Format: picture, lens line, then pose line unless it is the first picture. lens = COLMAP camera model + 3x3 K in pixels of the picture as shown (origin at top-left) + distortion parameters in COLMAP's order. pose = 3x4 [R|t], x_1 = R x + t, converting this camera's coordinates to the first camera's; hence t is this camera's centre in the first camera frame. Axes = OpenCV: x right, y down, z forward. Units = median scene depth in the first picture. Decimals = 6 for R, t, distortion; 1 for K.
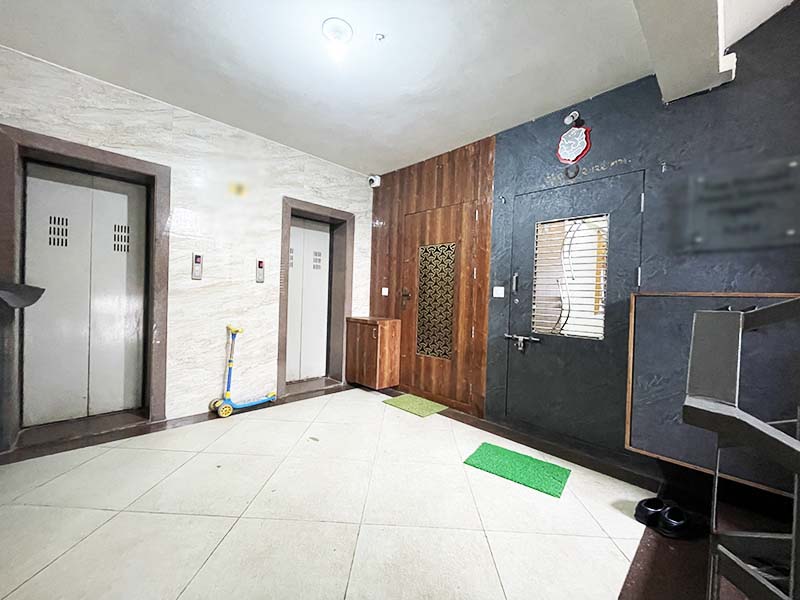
lens RADIAL K [[323.1, 0, 399.0], [0, 323.1, 301.2], [0, 0, 1]] dist [-0.003540, 0.000549]
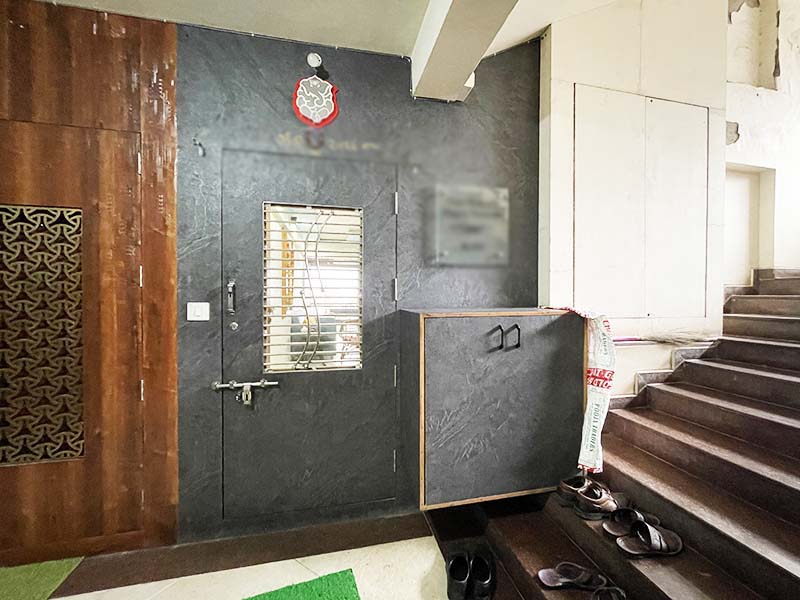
lens RADIAL K [[323.1, 0, 401.9], [0, 323.1, 301.7], [0, 0, 1]] dist [-0.003540, 0.000549]
pose [[0.529034, -0.041716, 0.847574, 0.022104], [0.030108, 0.999085, 0.030380, -0.061077], [-0.848066, 0.009447, 0.529806, 0.468312]]
